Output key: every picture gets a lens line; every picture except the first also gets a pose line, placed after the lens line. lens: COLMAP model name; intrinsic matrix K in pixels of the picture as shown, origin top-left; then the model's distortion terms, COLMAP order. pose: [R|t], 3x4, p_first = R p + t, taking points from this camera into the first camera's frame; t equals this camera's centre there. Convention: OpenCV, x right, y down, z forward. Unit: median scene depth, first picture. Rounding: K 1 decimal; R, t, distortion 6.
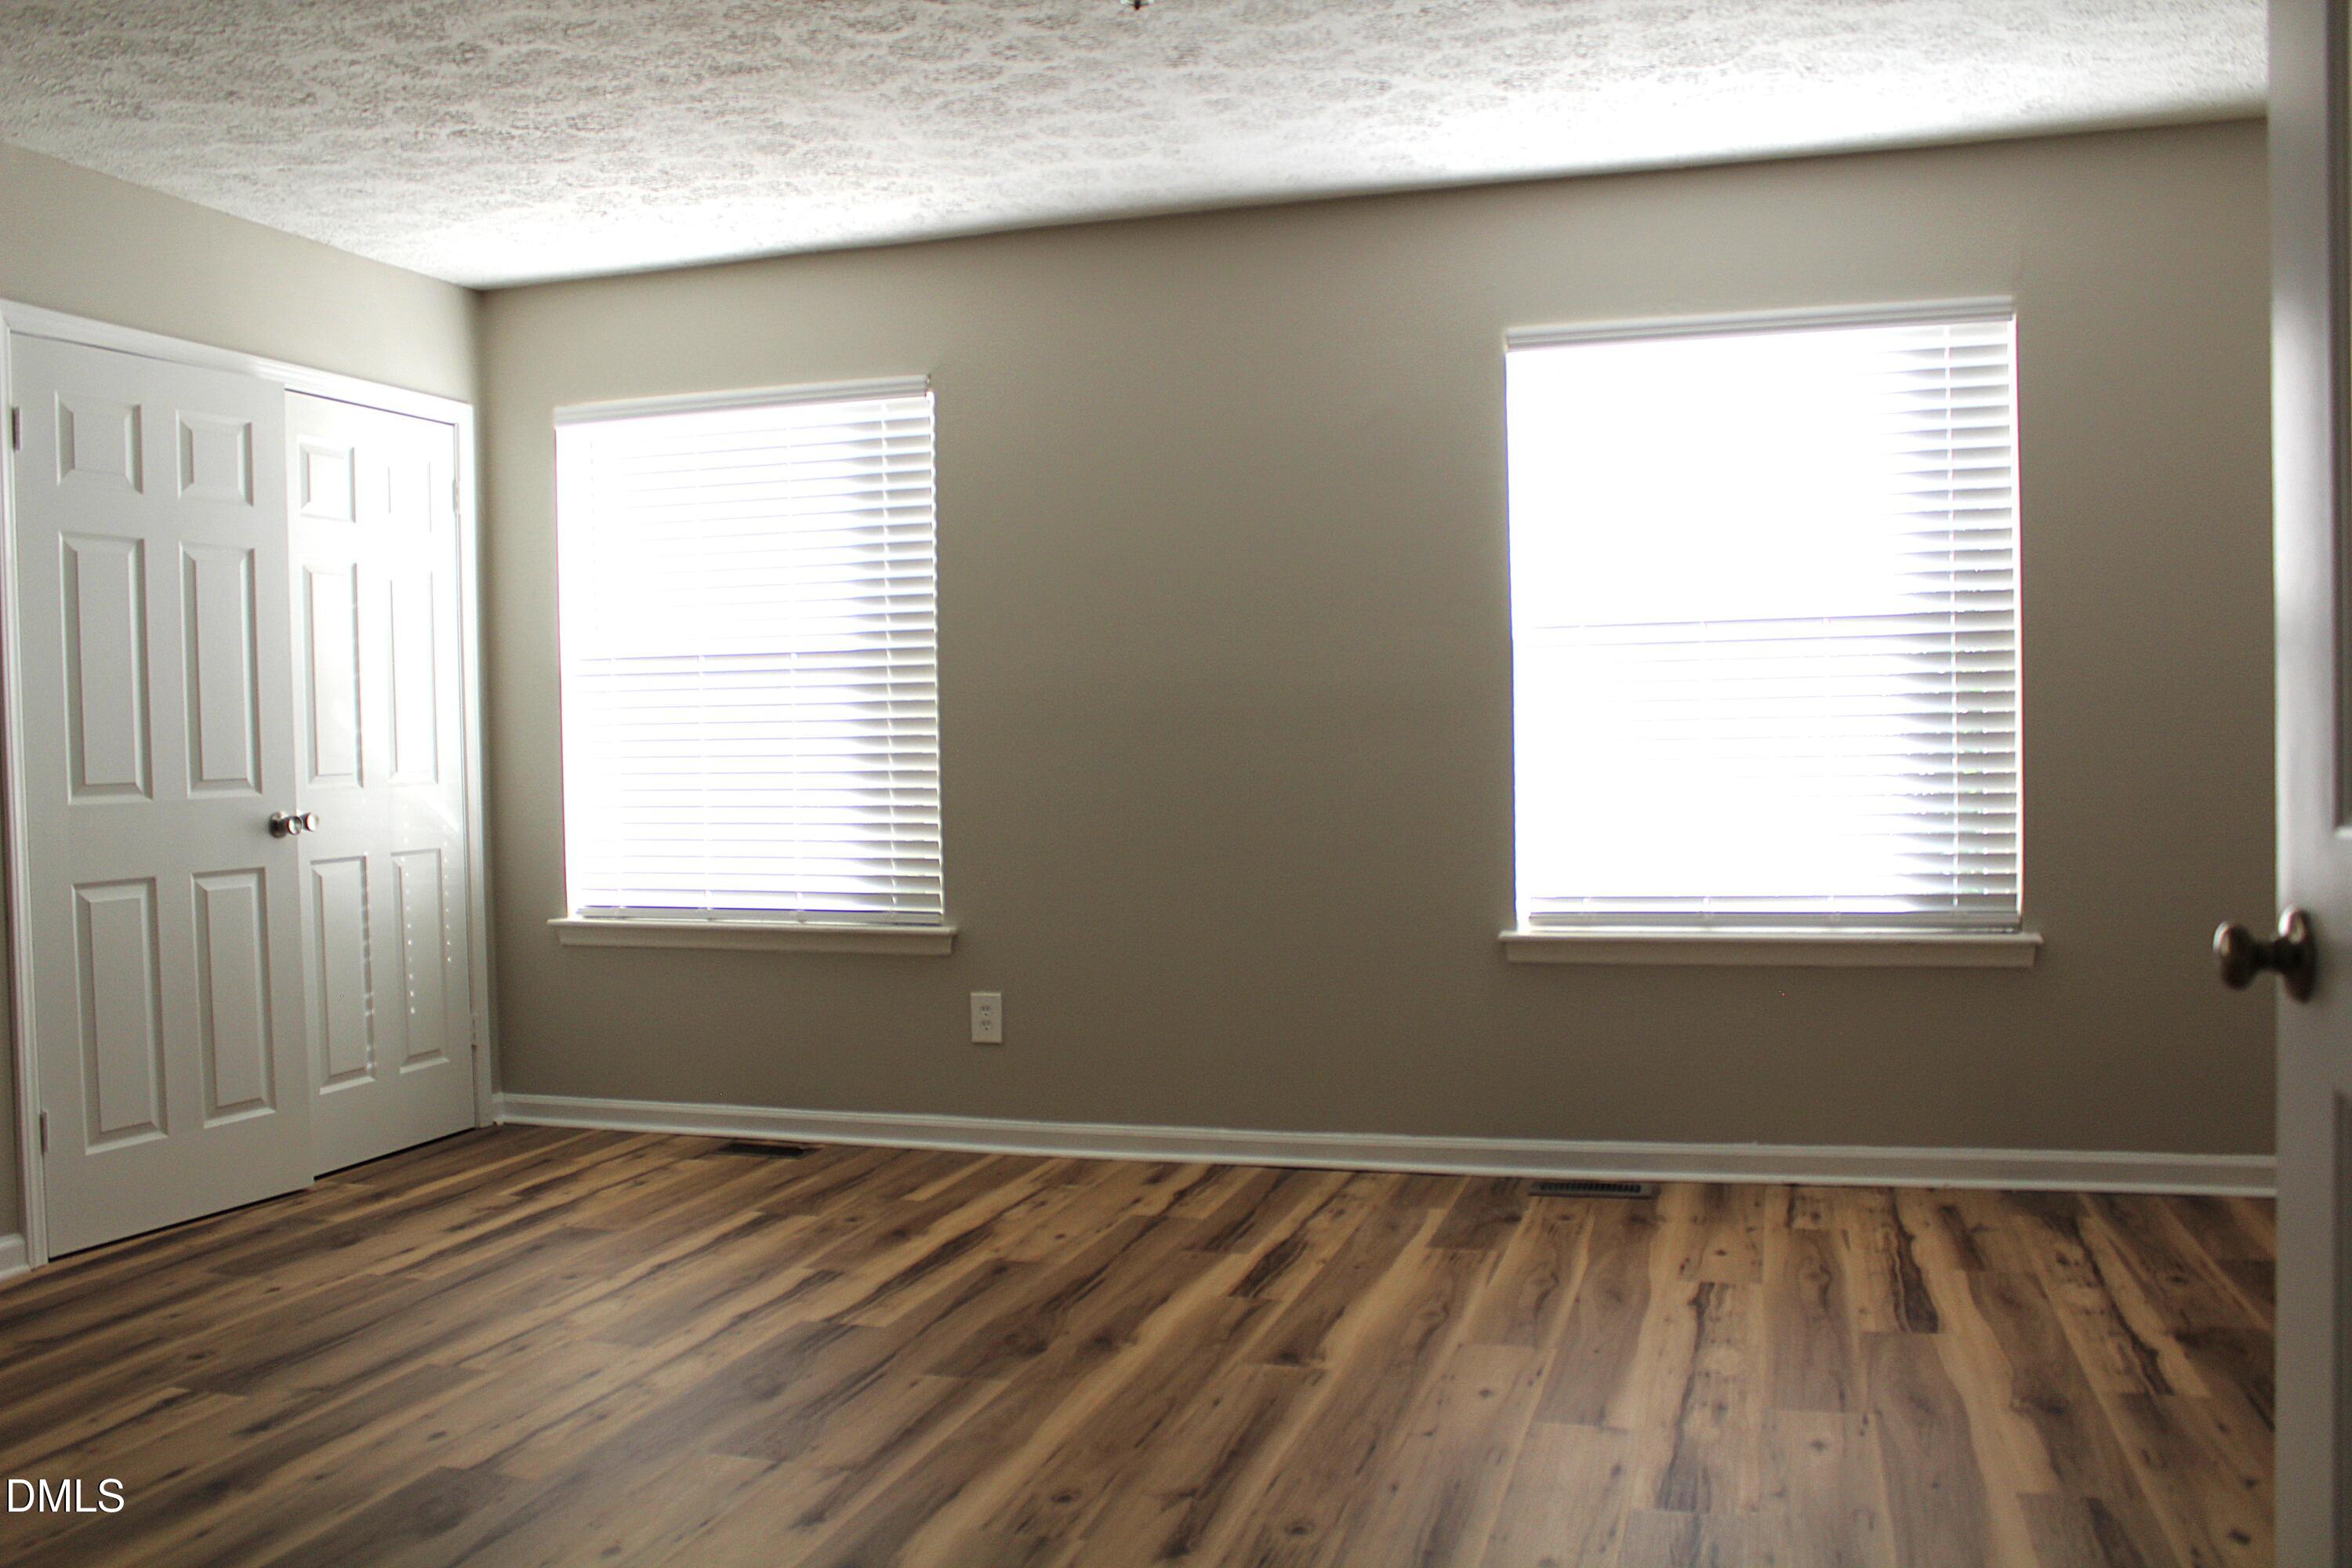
lens RADIAL K [[1971.9, 0, 1149.1], [0, 1971.9, 799.0], [0, 0, 1]] dist [-0.163091, 0.142632]
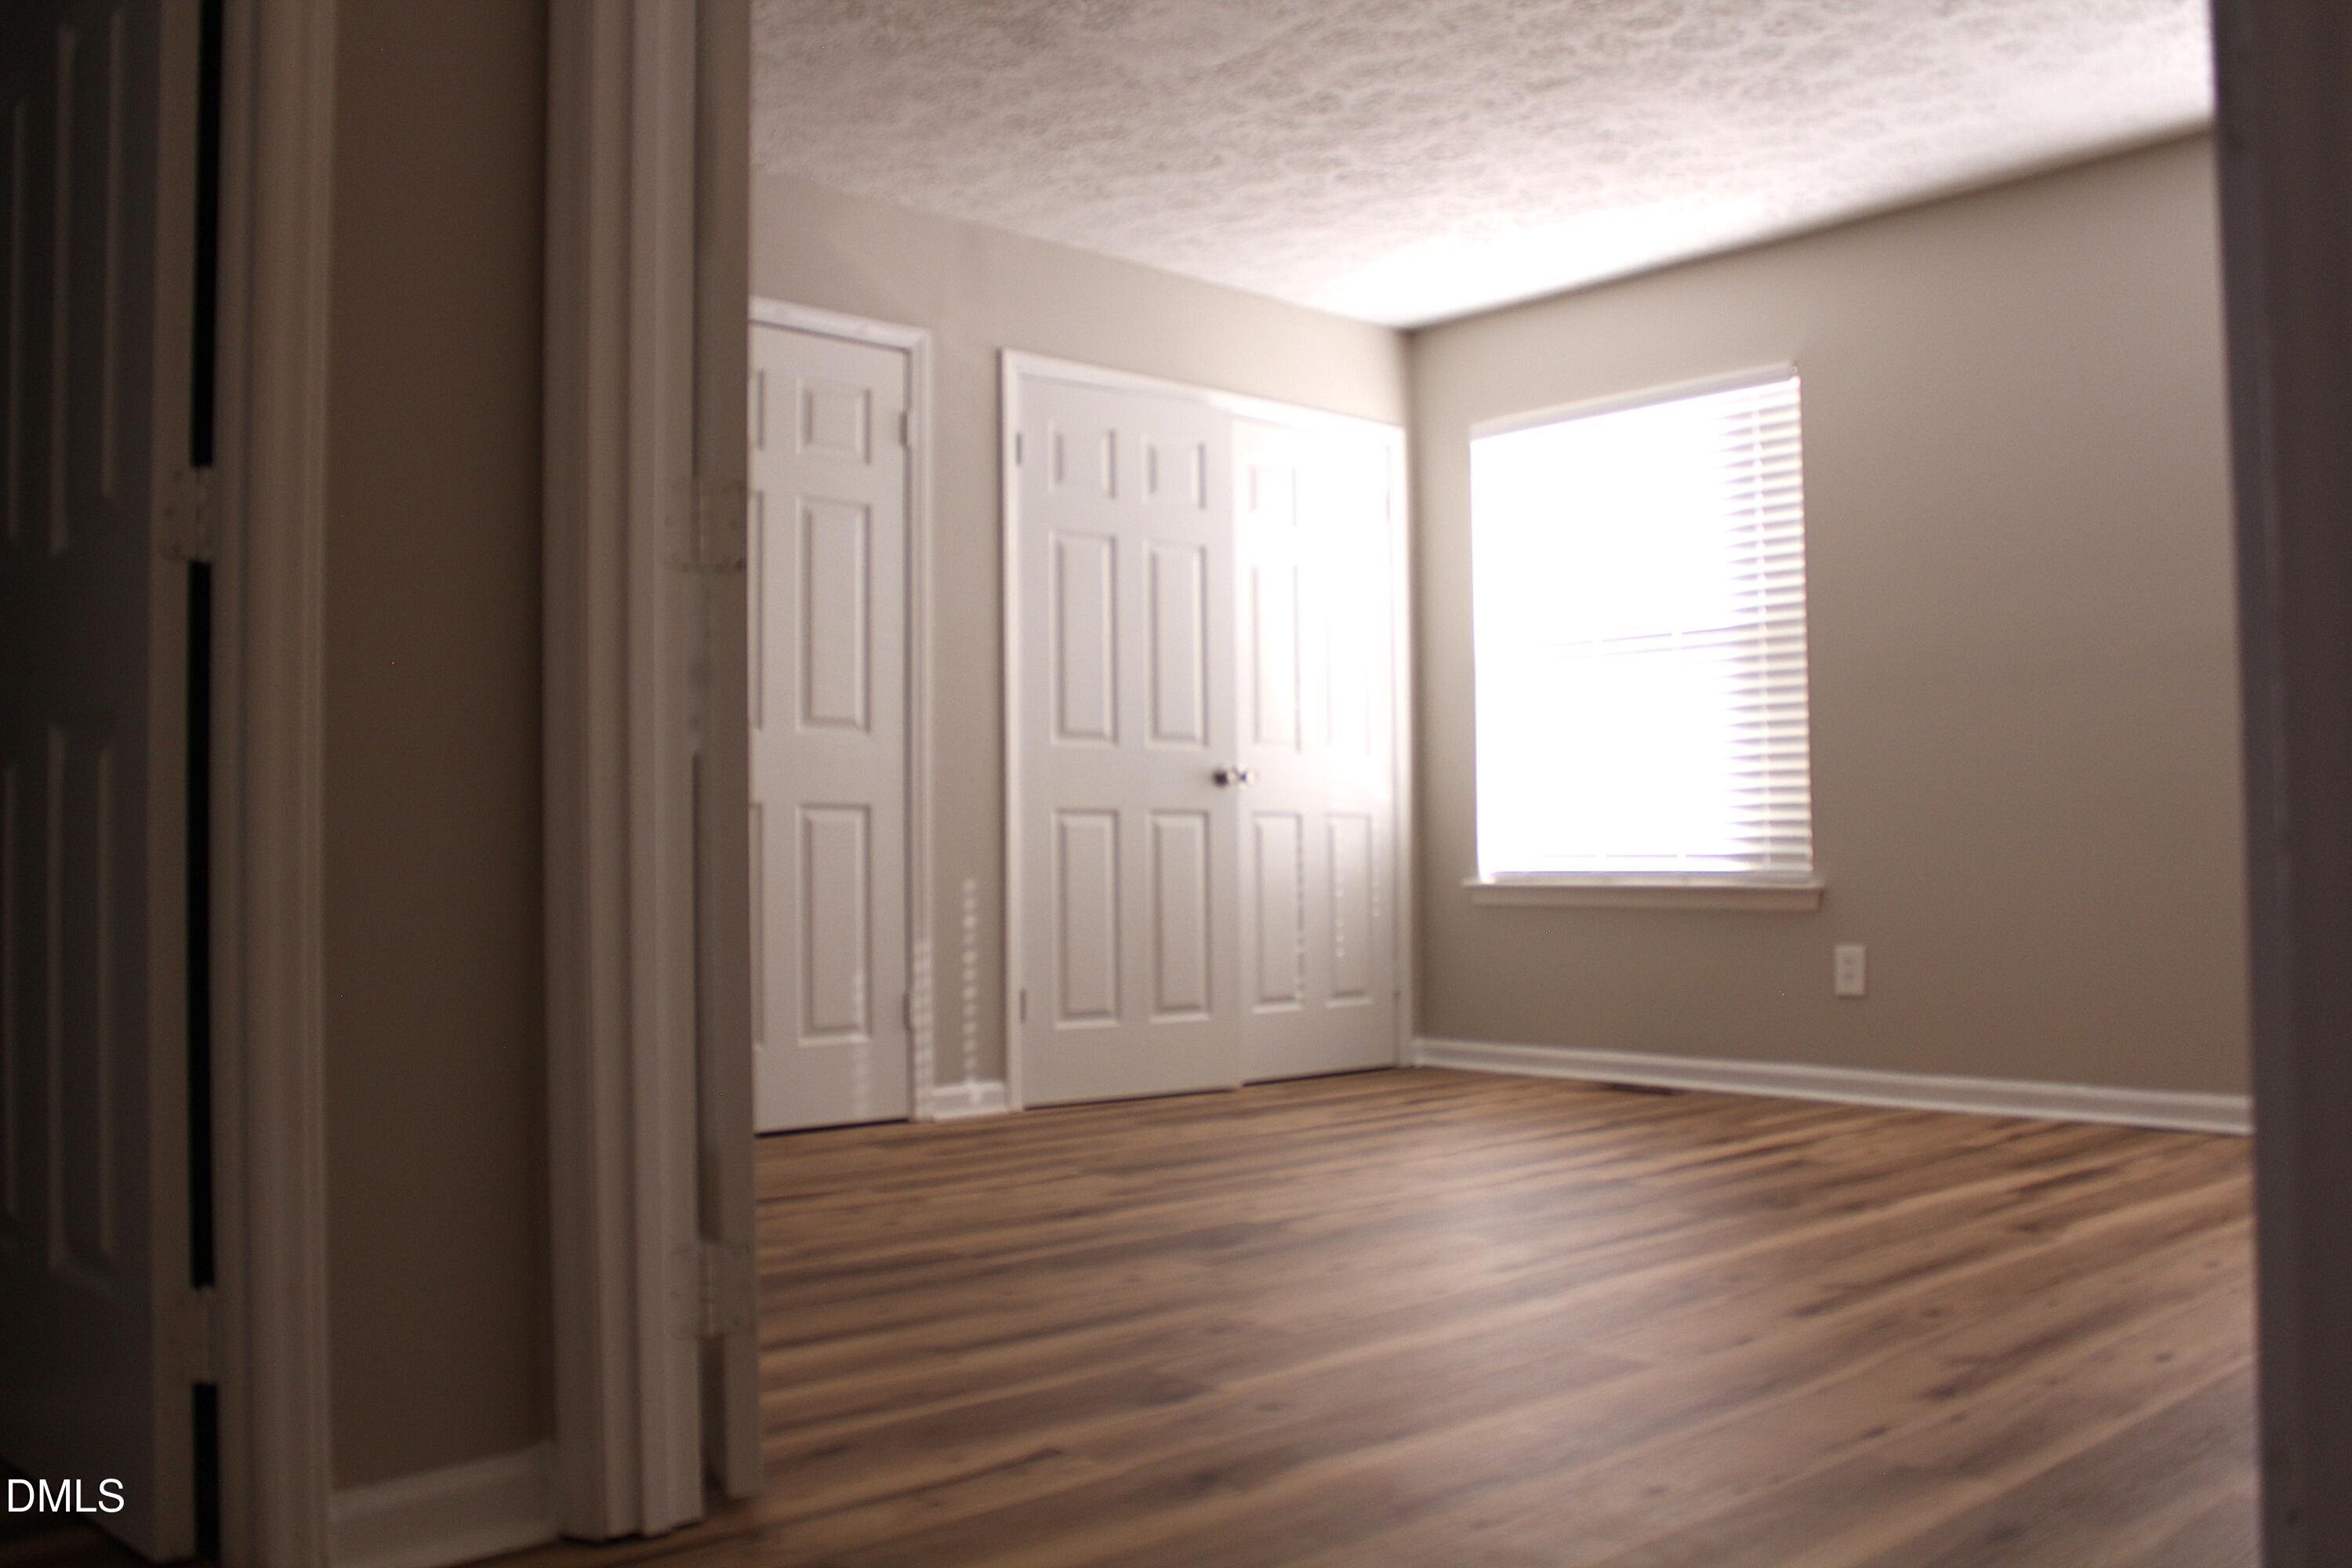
lens RADIAL K [[1971.9, 0, 1149.1], [0, 1971.9, 799.0], [0, 0, 1]] dist [-0.163091, 0.142632]
pose [[0.857344, -0.001920, -0.514741, 0.155985], [-0.027059, 0.998442, -0.048794, 0.100694], [0.514033, 0.055762, 0.855956, -0.079736]]
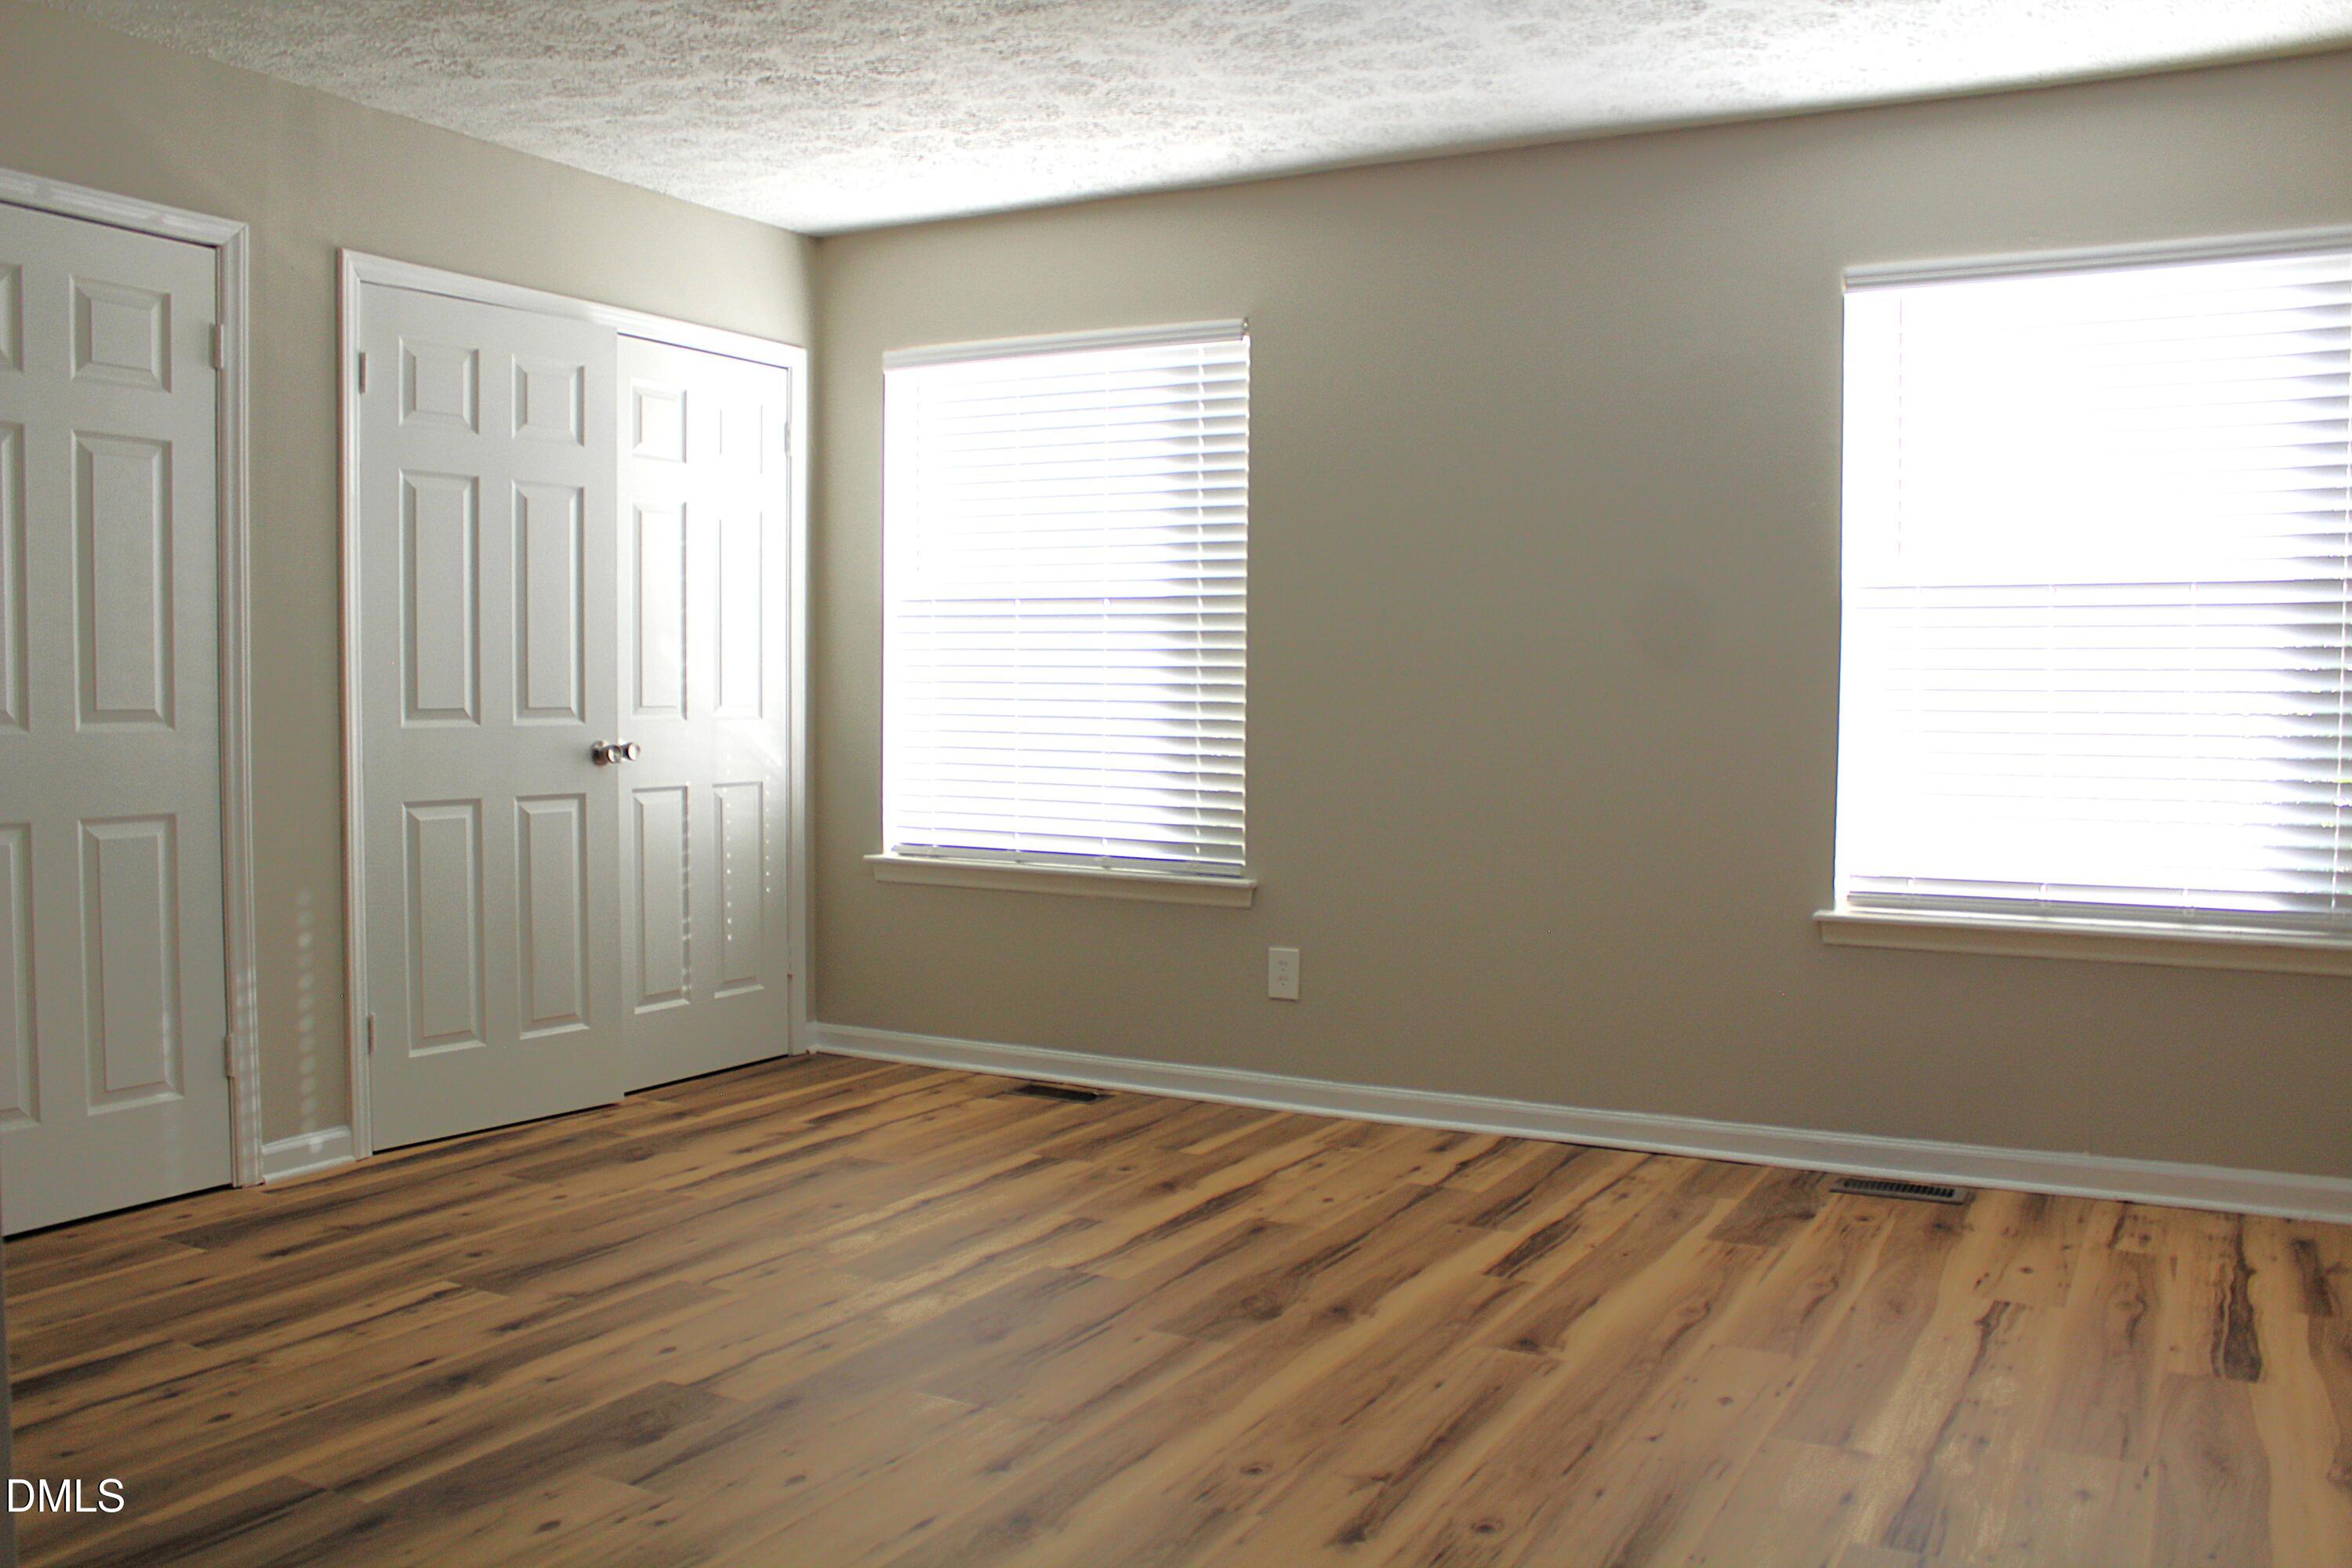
lens RADIAL K [[1971.9, 0, 1149.1], [0, 1971.9, 799.0], [0, 0, 1]] dist [-0.163091, 0.142632]
pose [[0.978722, 0.038284, -0.201586, 0.058464], [-0.033566, 0.999078, 0.026774, 0.000014], [0.202425, -0.019438, 0.979105, 0.028388]]
